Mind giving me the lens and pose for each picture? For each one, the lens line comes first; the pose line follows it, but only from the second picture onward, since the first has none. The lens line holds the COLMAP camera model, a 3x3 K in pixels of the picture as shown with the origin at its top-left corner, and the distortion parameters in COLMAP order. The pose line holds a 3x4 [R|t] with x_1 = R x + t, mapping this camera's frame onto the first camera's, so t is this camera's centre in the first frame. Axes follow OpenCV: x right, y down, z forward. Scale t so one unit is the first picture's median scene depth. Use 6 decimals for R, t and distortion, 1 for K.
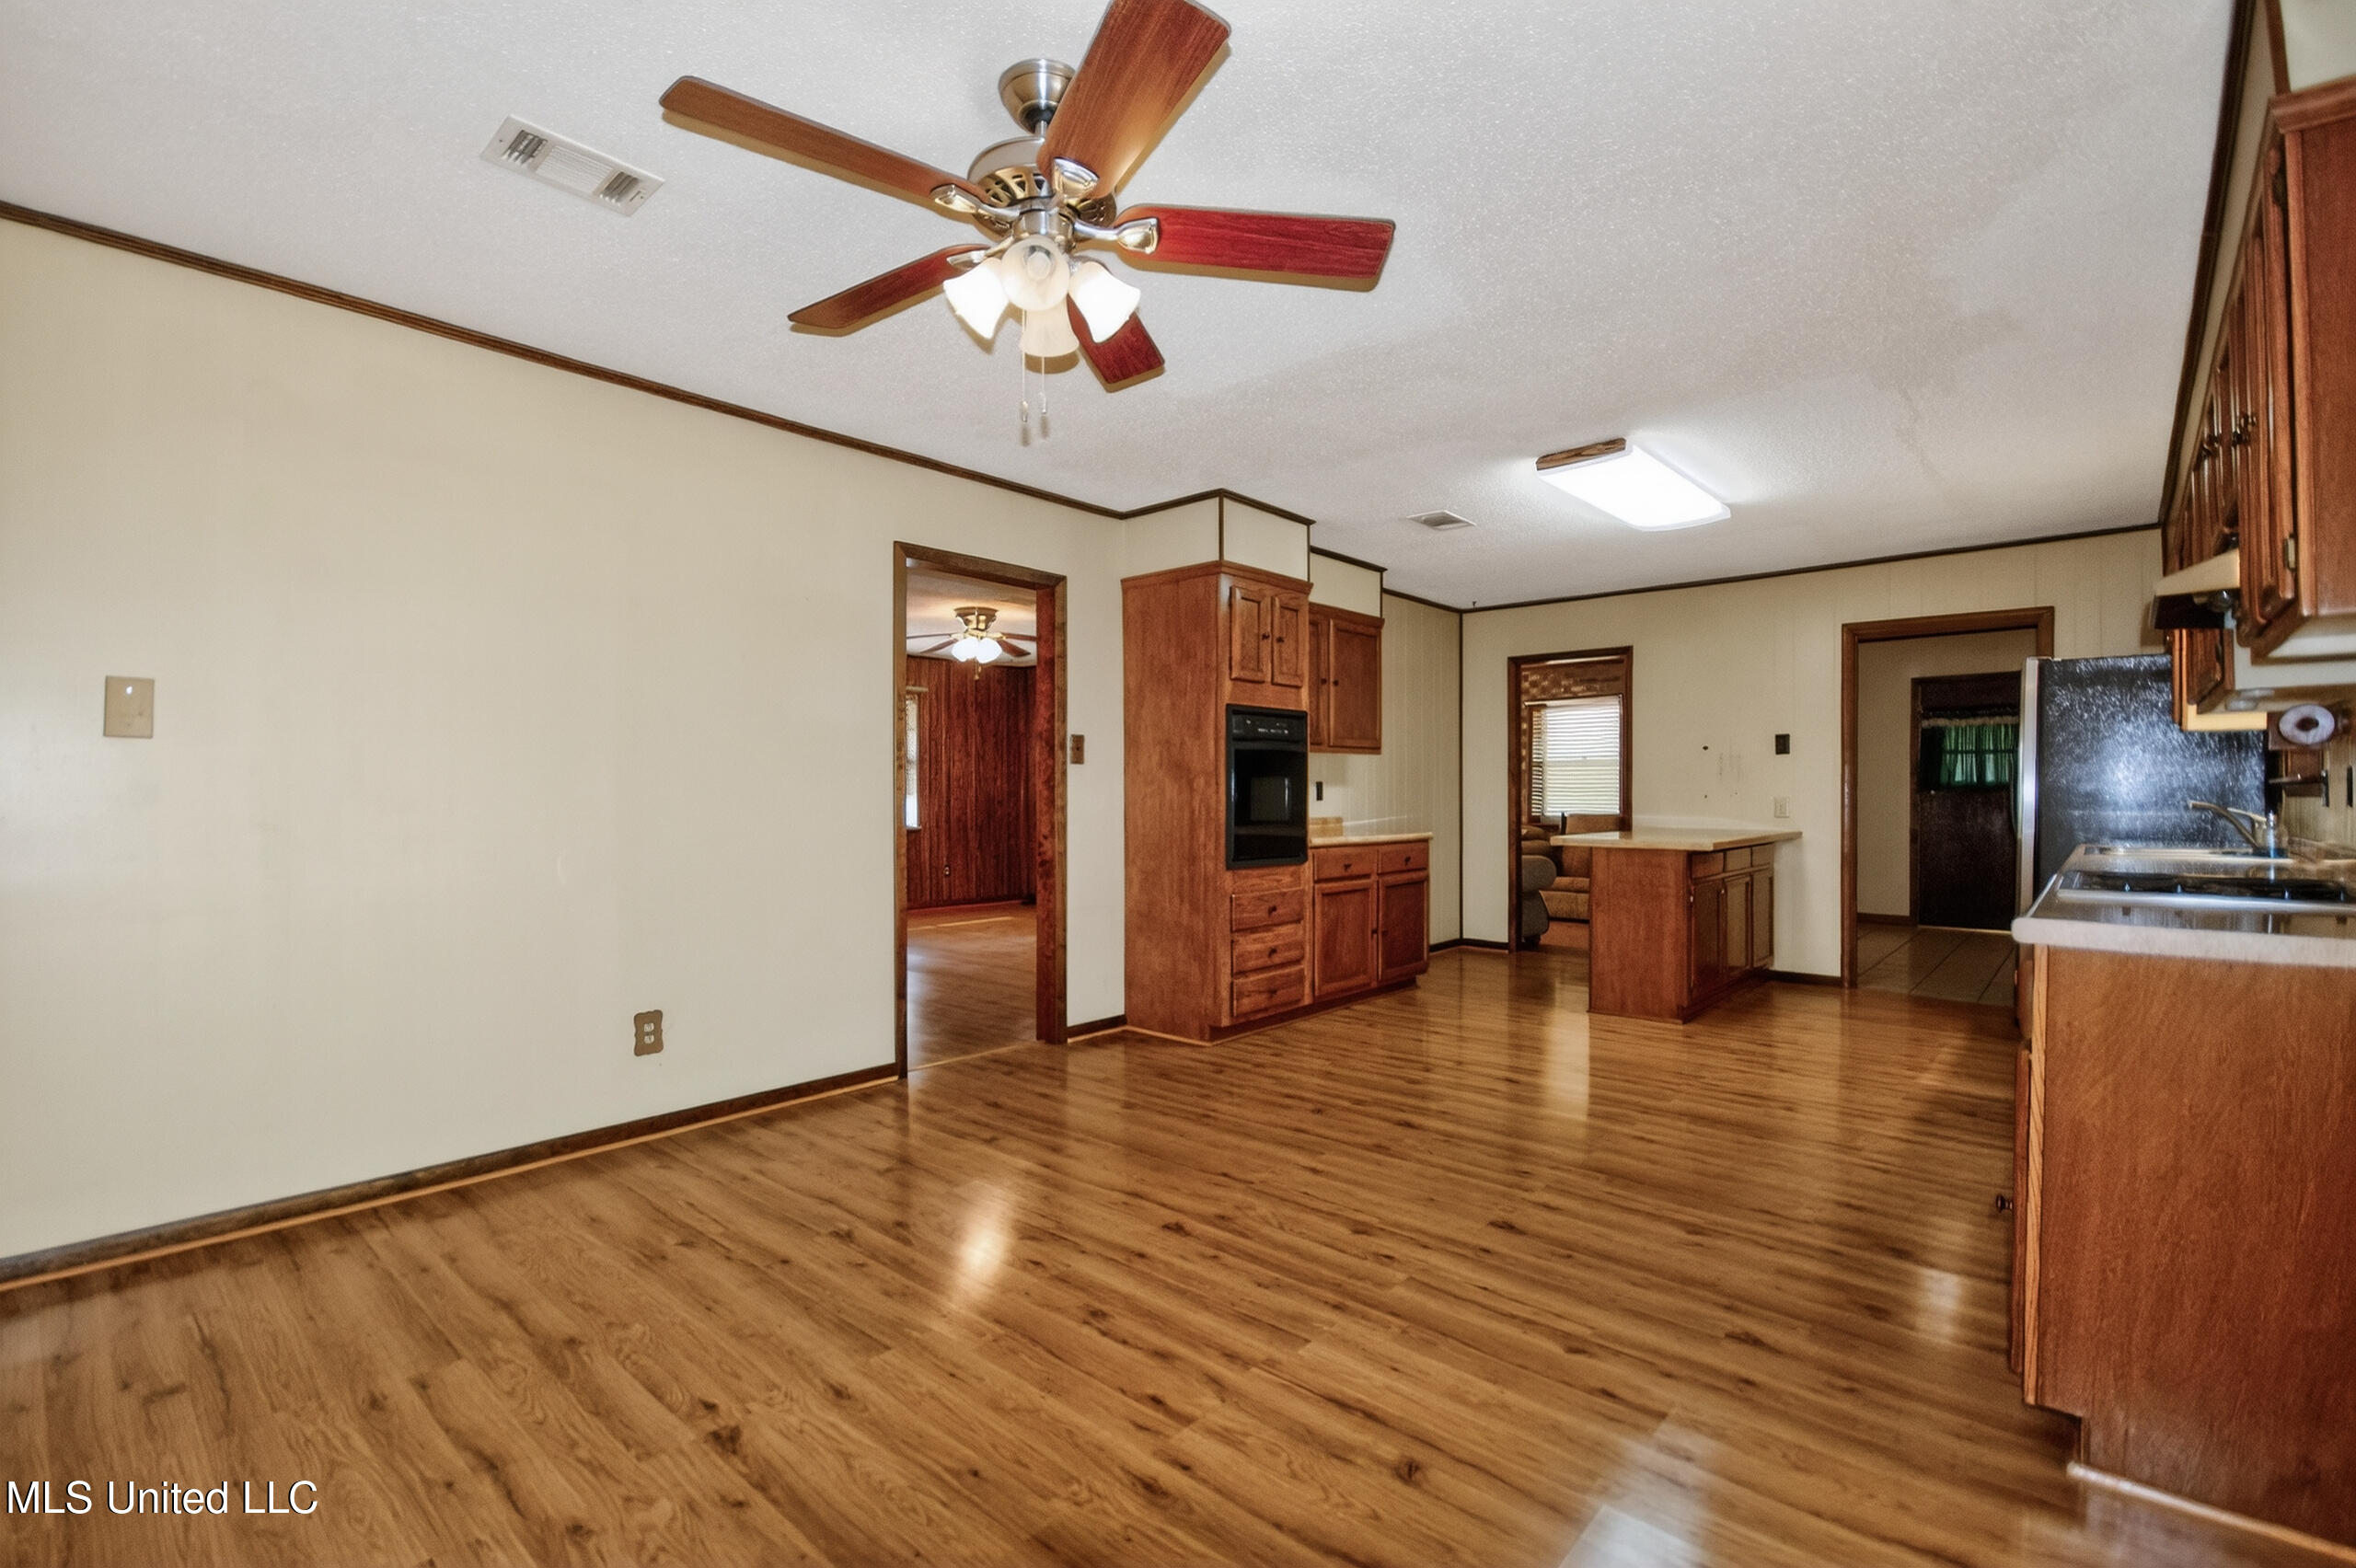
lens RADIAL K [[1021.8, 0, 1138.9], [0, 1021.8, 793.1], [0, 0, 1]] dist [-0.013321, -0.000050]
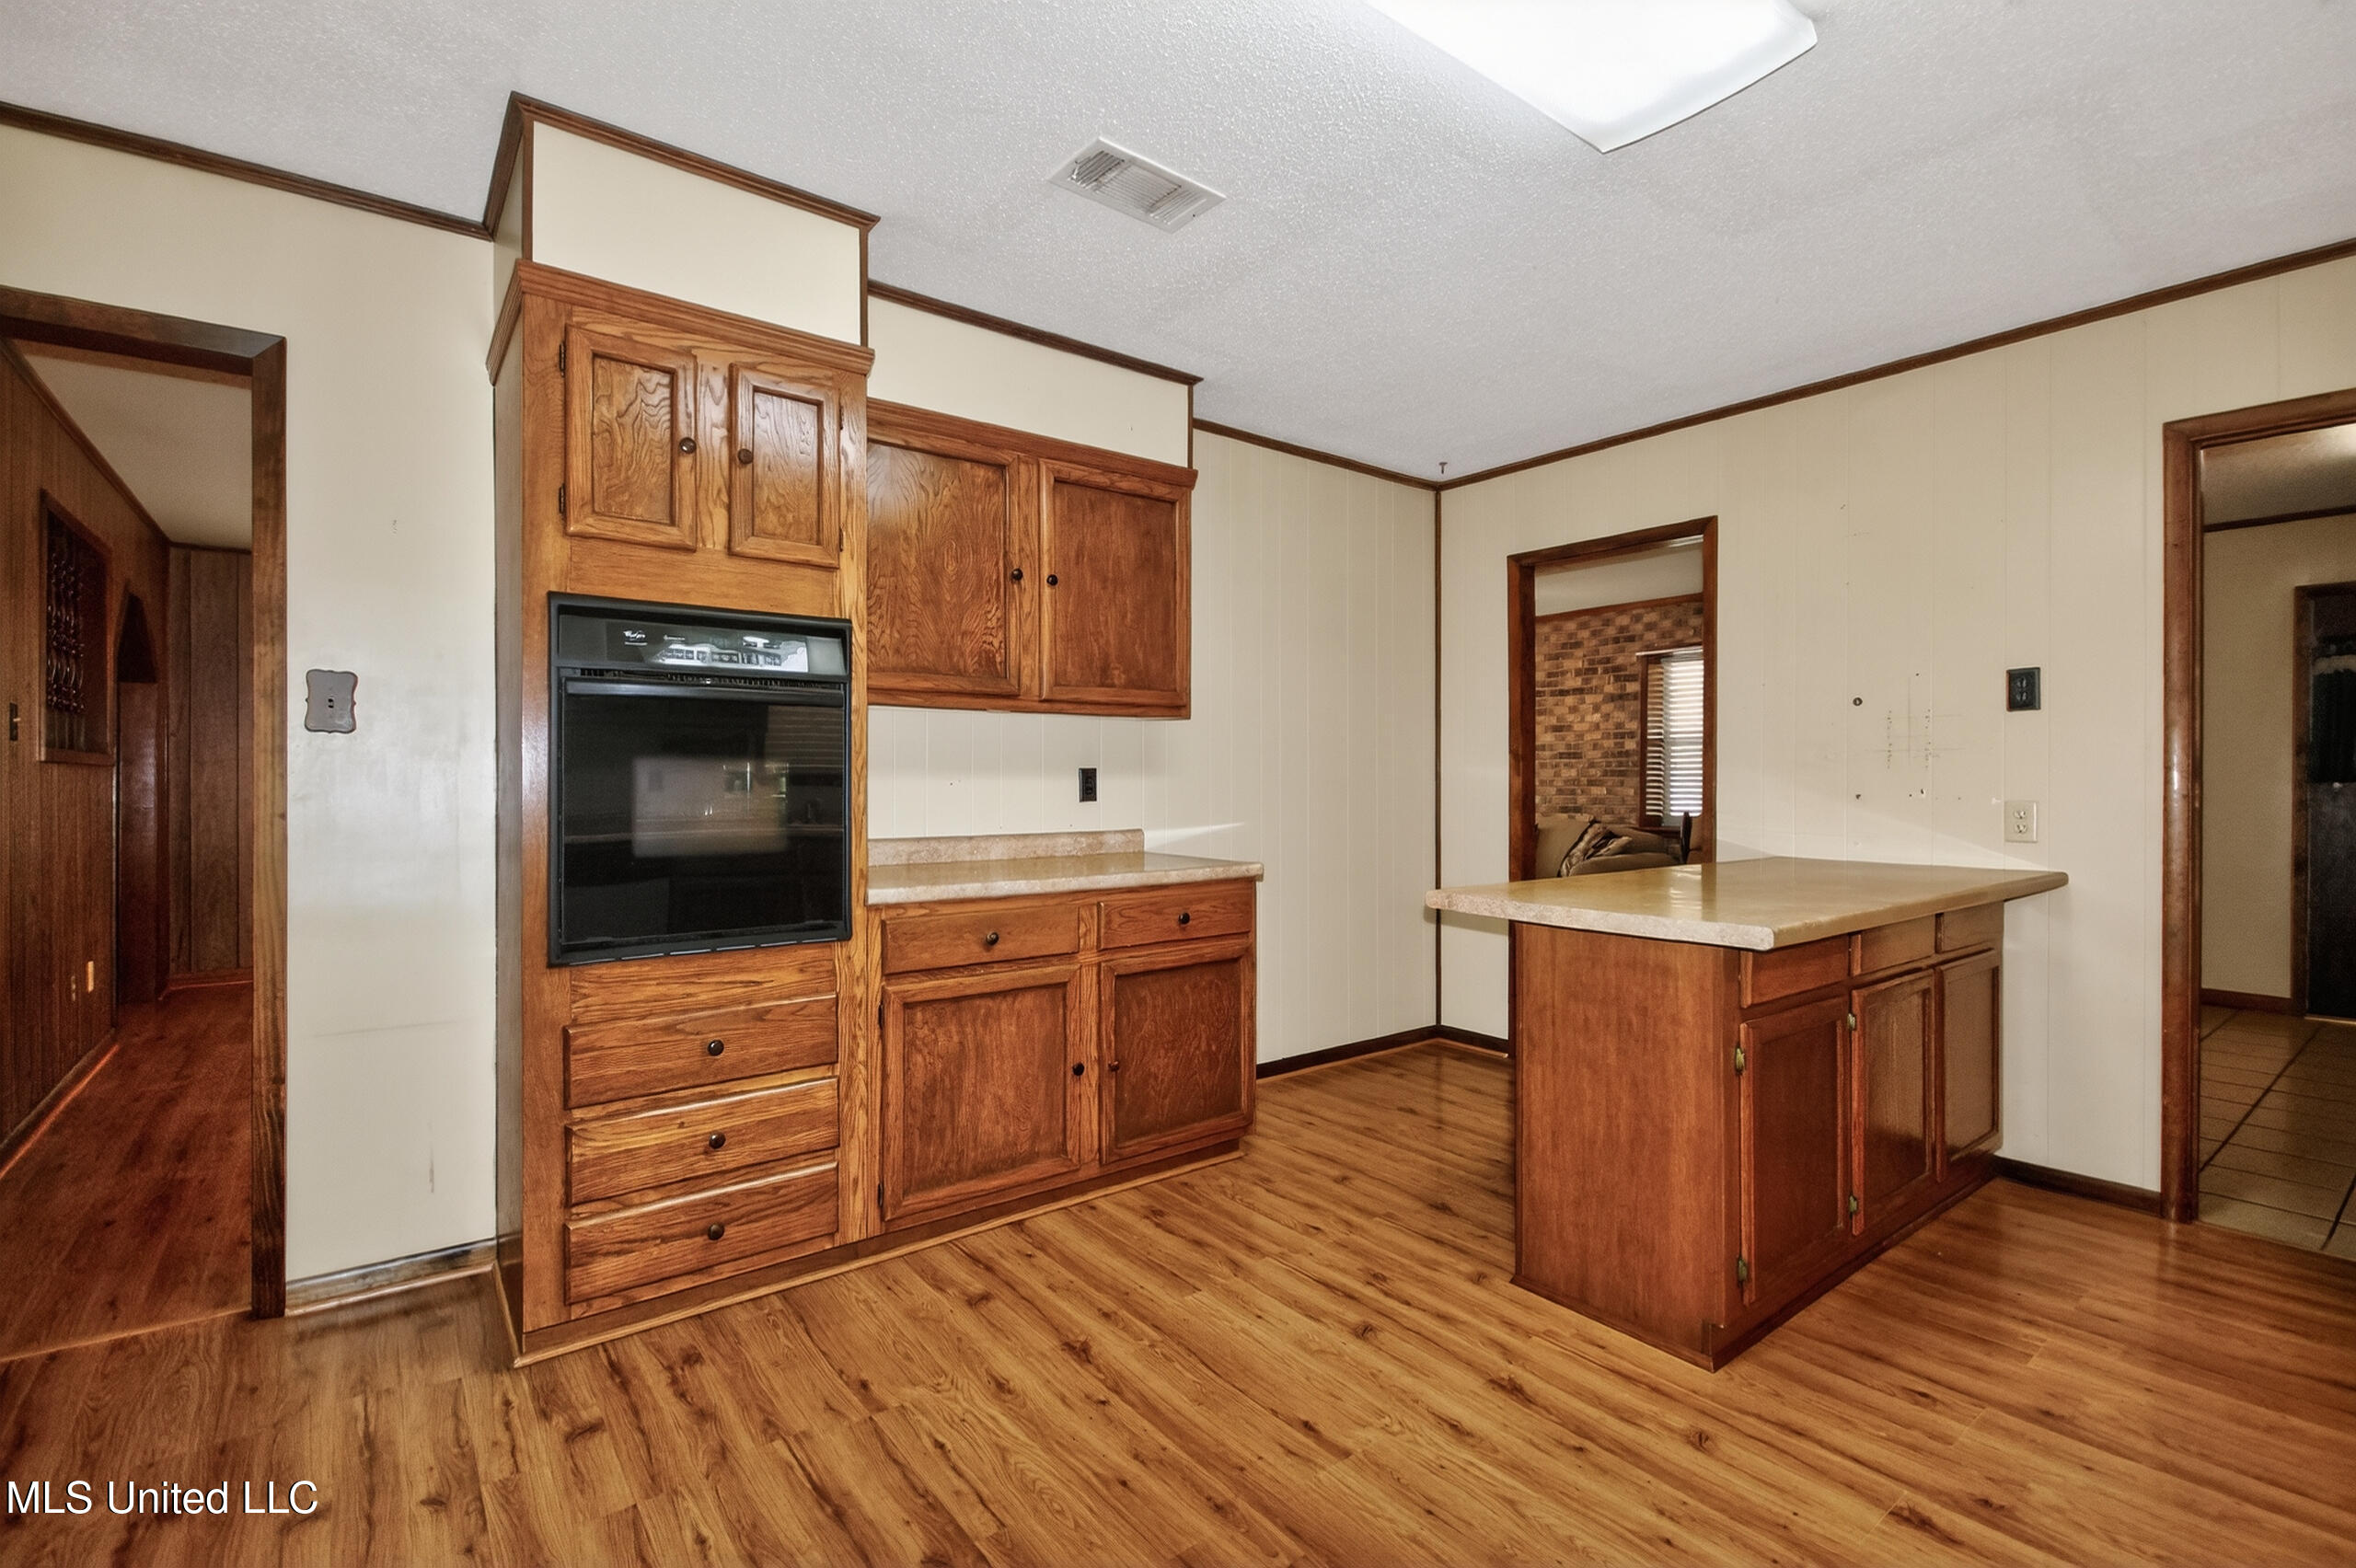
lens RADIAL K [[1041.4, 0, 1141.2], [0, 1041.4, 772.1], [0, 0, 1]] dist [-0.004496, -0.000716]
pose [[0.985821, -0.001656, -0.167789, 0.329652], [0.000274, 0.999966, -0.008259, -0.004396], [0.167797, 0.008096, 0.985788, 0.481878]]
